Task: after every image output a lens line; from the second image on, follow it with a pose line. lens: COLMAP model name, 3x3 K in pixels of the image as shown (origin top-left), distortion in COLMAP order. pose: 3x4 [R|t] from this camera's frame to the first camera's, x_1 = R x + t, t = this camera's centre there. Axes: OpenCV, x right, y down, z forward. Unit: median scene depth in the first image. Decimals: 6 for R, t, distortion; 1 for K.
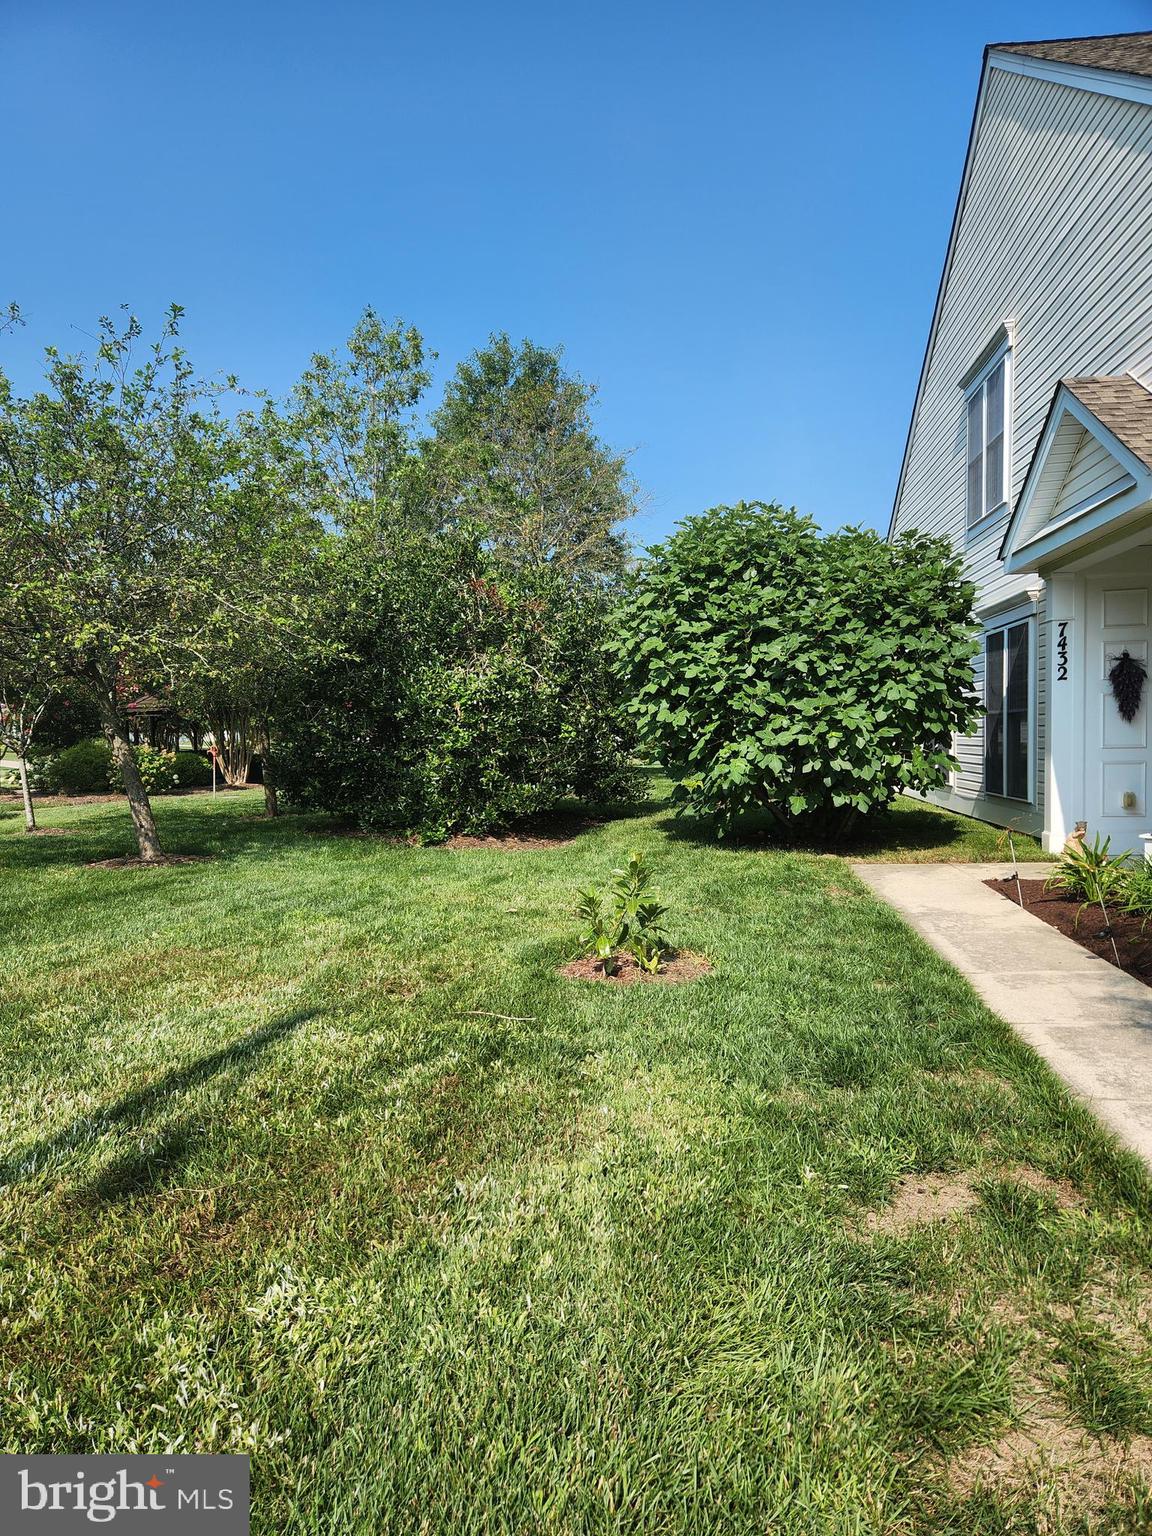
lens RADIAL K [[1040.1, 0, 537.5], [0, 1040.1, 785.2], [0, 0, 1]] dist [0.082911, -0.058588]
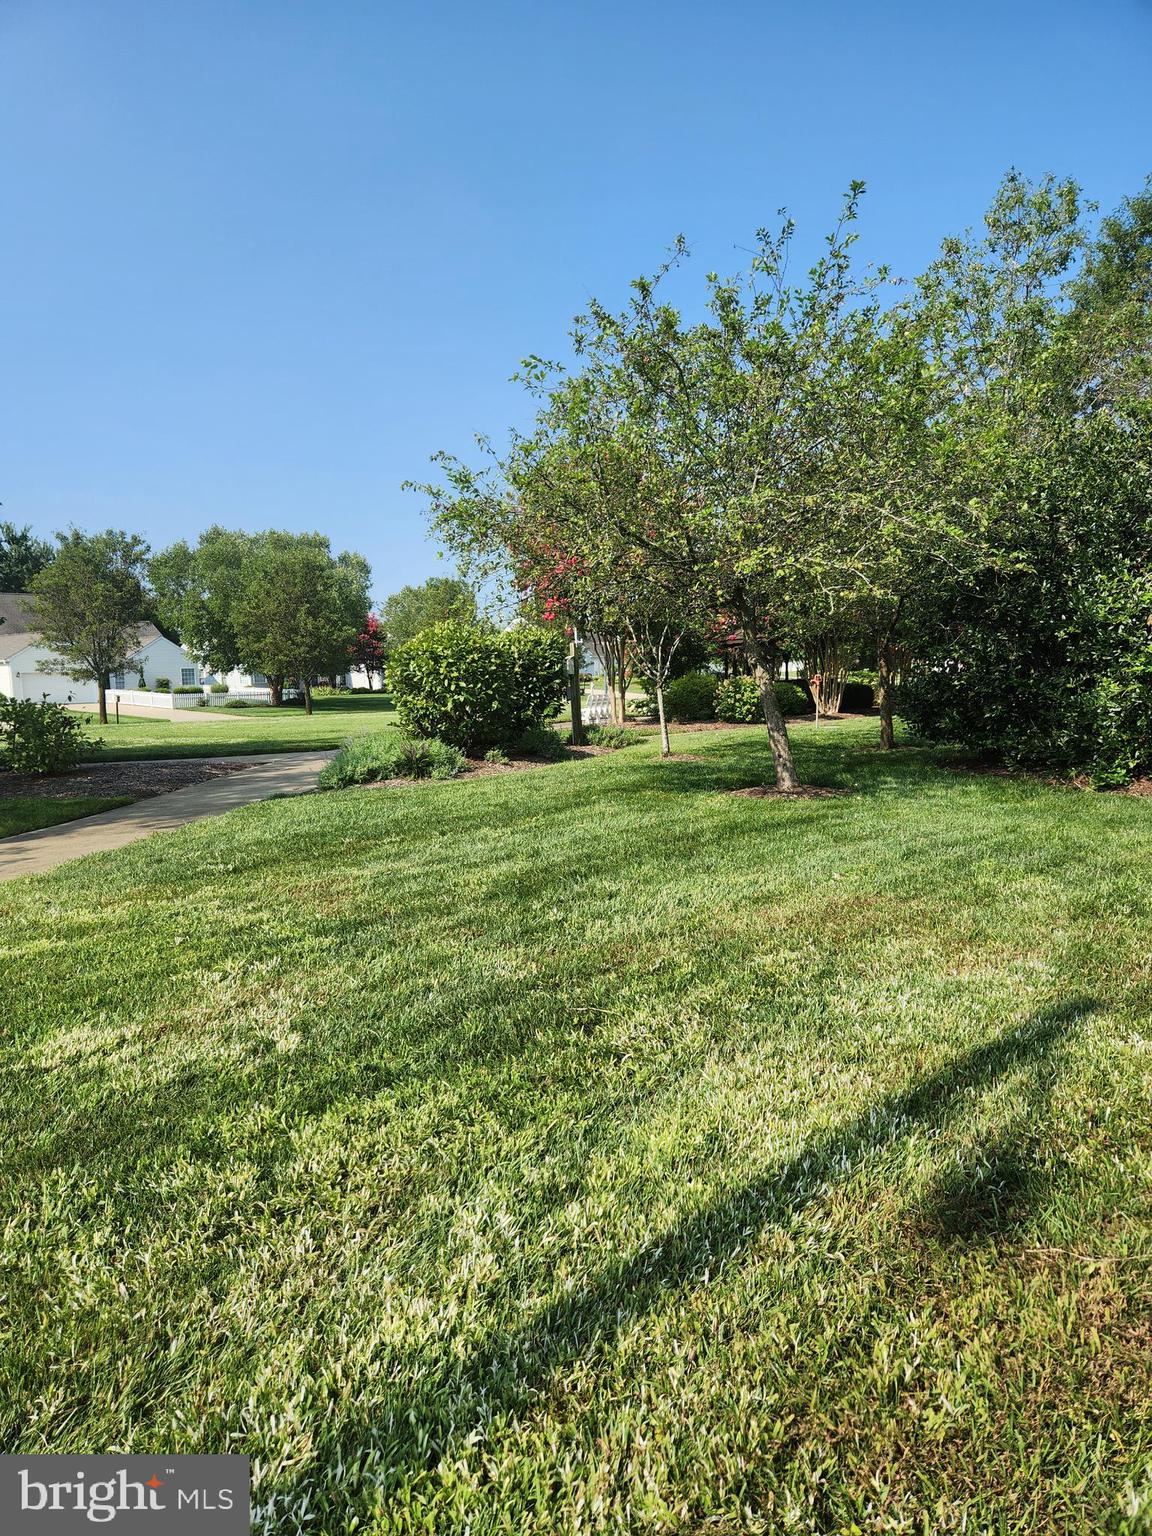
lens RADIAL K [[1040.1, 0, 537.5], [0, 1040.1, 785.2], [0, 0, 1]] dist [0.082911, -0.058588]
pose [[0.856364, 0.046690, -0.514257, -0.068208], [-0.012150, 0.997450, 0.070326, -0.000212], [0.516229, -0.053977, 0.854748, 0.041672]]
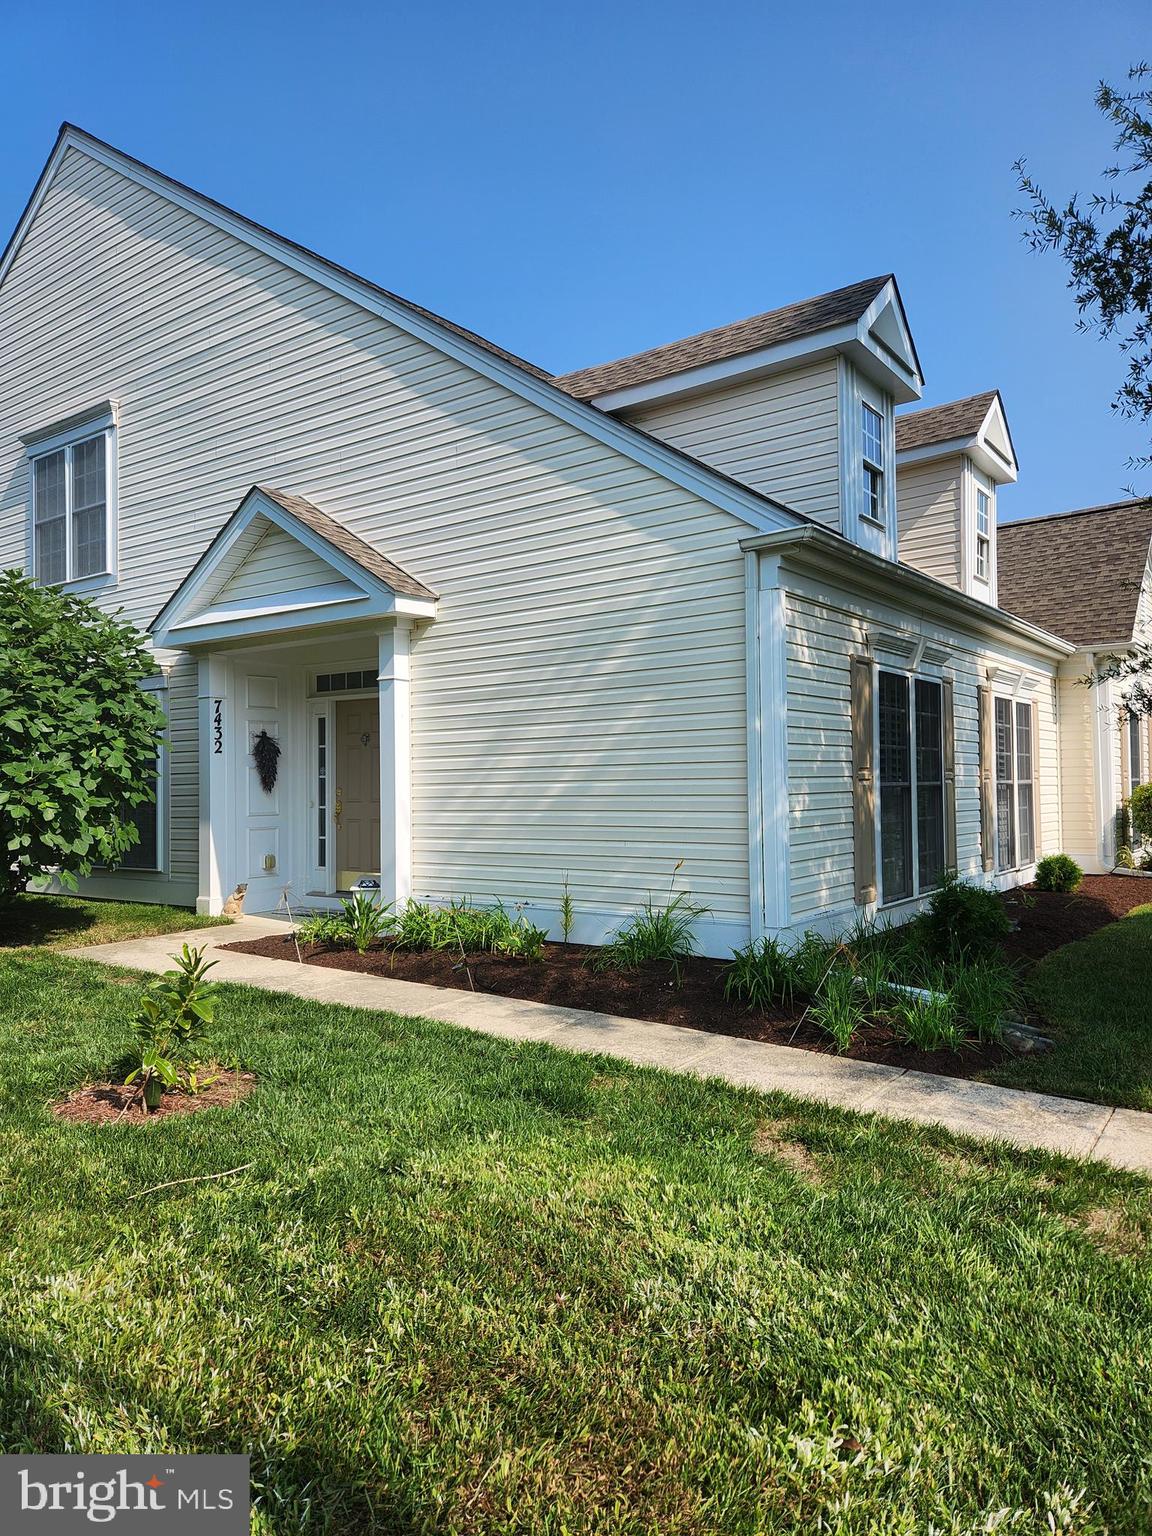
lens RADIAL K [[1042.5, 0, 577.8], [0, 1042.5, 775.6], [0, 0, 1]] dist [0.089836, -0.083132]
pose [[0.485307, 0.016510, 0.874188, -0.223779], [0.055351, 0.997236, -0.049562, -0.003572], [-0.872590, 0.072440, 0.483052, 0.148949]]
